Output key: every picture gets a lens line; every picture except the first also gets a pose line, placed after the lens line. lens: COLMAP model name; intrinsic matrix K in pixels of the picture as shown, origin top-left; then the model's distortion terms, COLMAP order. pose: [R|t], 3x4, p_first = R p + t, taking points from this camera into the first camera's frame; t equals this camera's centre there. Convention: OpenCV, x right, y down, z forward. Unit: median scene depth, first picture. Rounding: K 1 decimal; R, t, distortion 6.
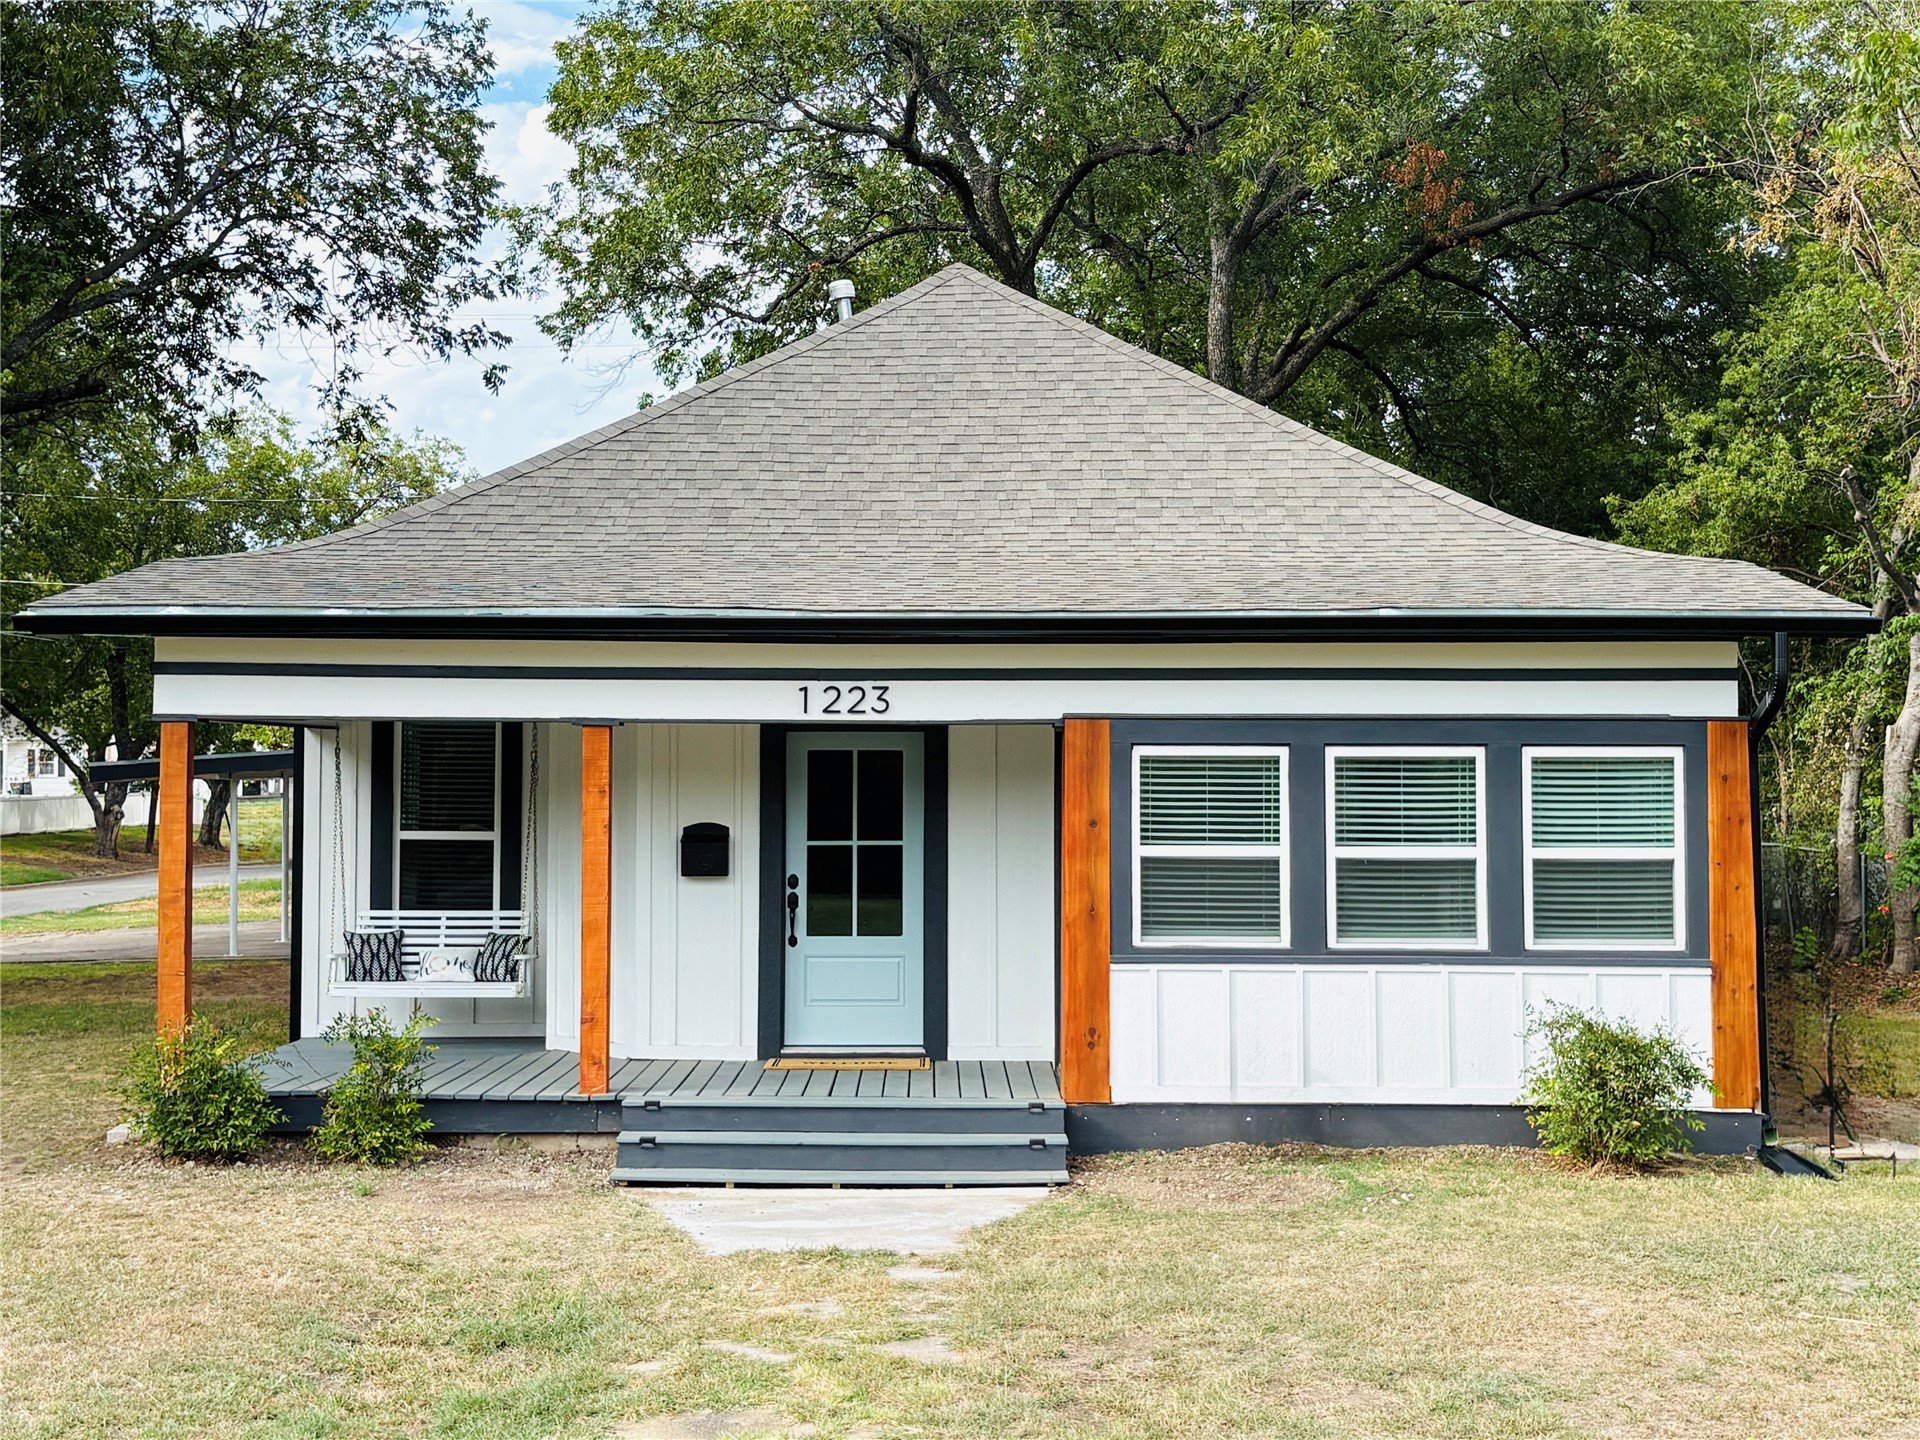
lens RADIAL K [[2339.7, 0, 960.0], [0, 2339.7, 720.0], [0, 0, 1]] dist [0.124618, -0.001281]
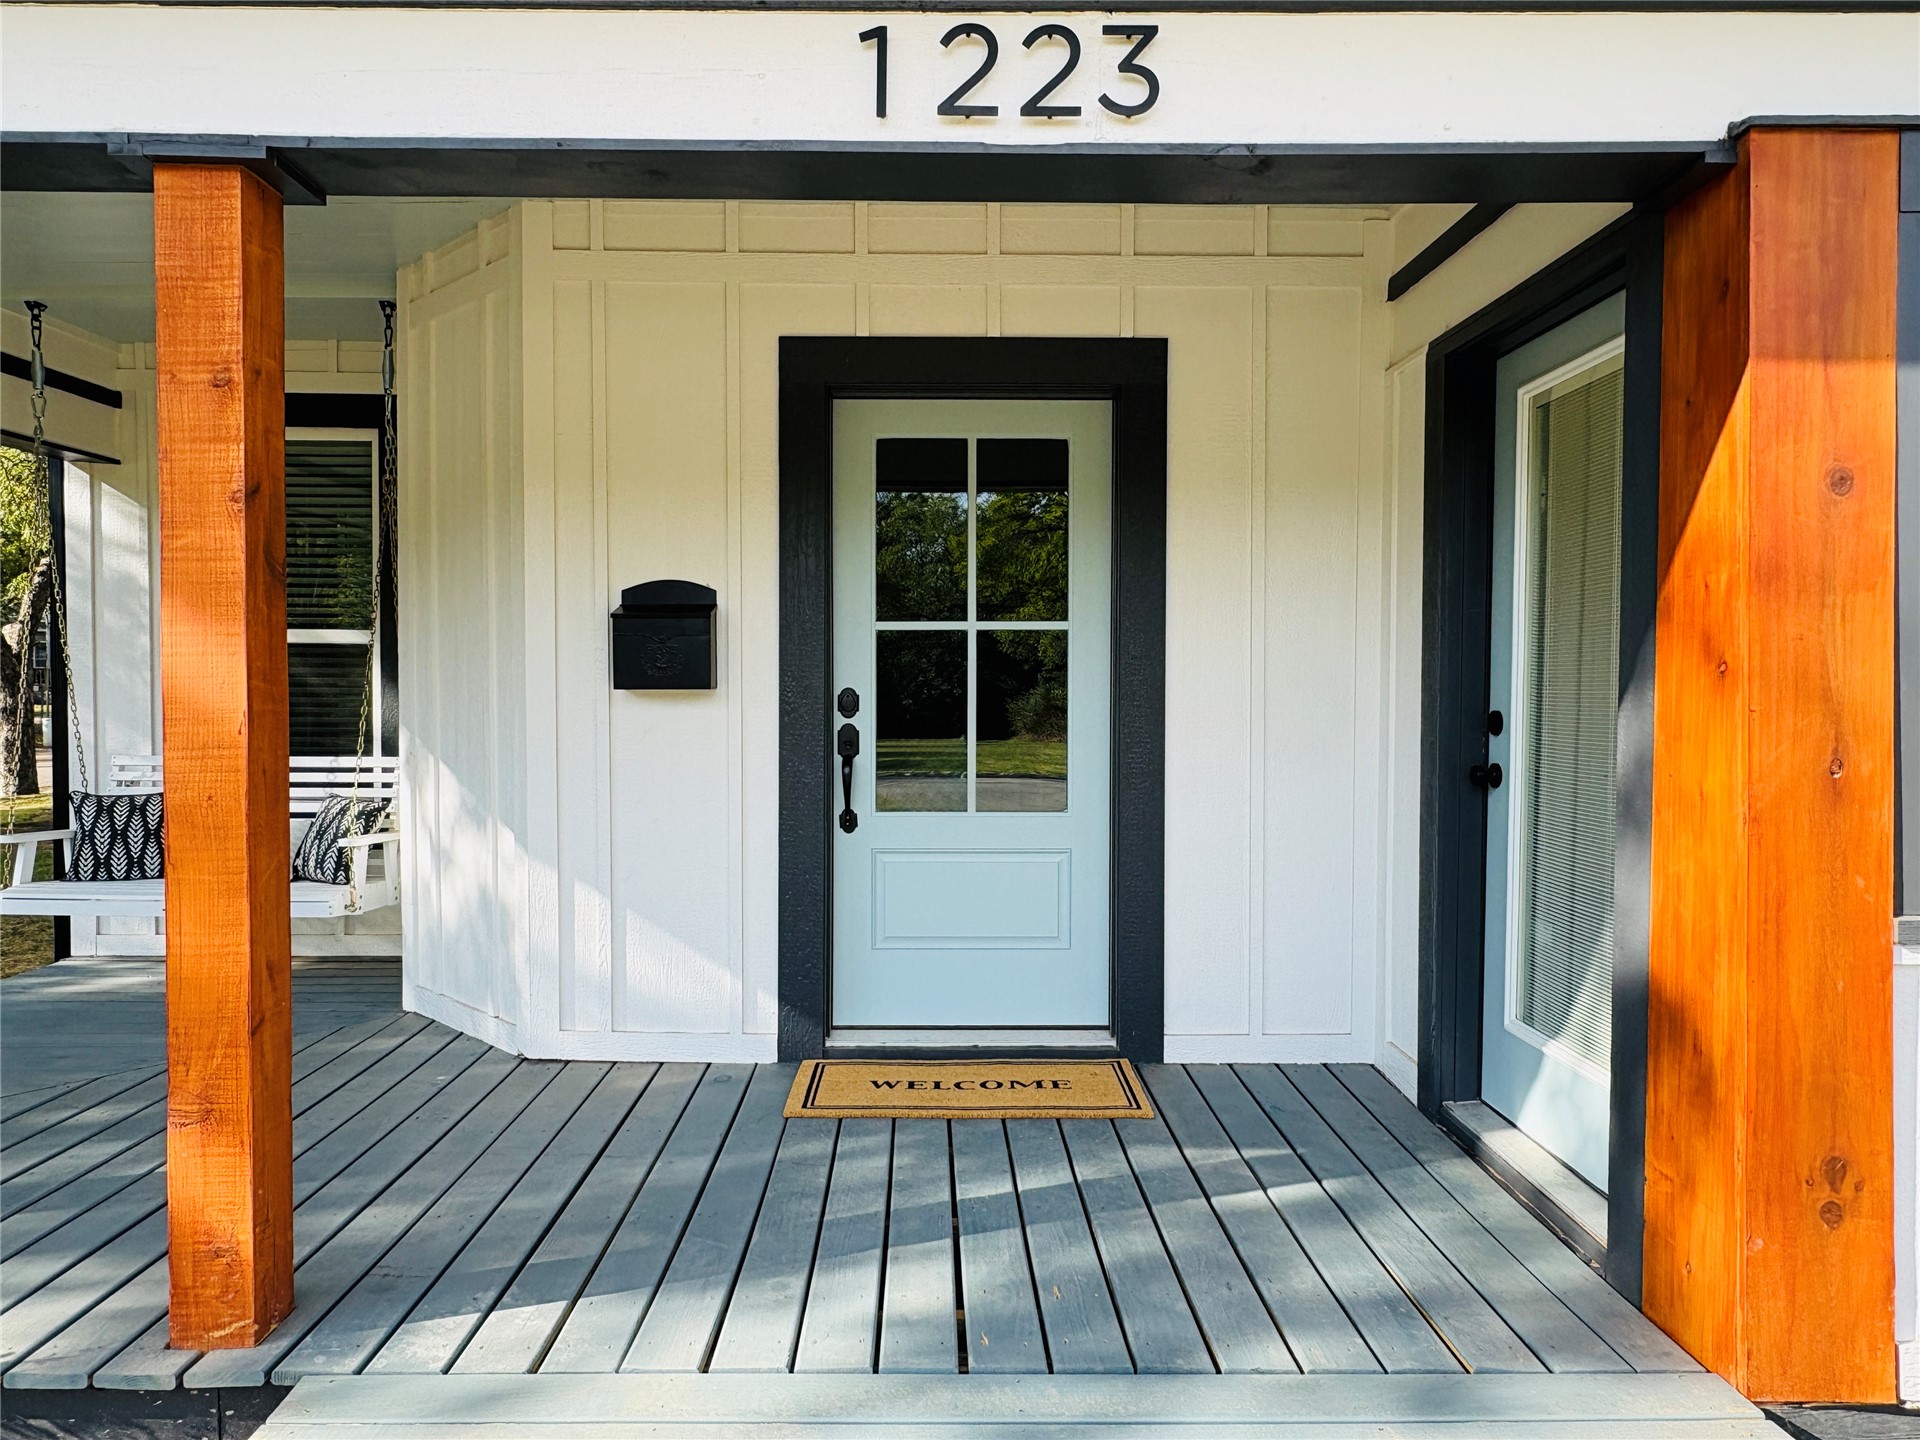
lens RADIAL K [[1271.5, 0, 960.0], [0, 1271.5, 720.0], [0, 0, 1]] dist [-0.000929, -0.000428]
pose [[0.999942, 0.000757, 0.010745, -0.050957], [-0.001375, 0.998335, 0.057665, 0.057647], [-0.010683, -0.057677, 0.998278, 0.737564]]
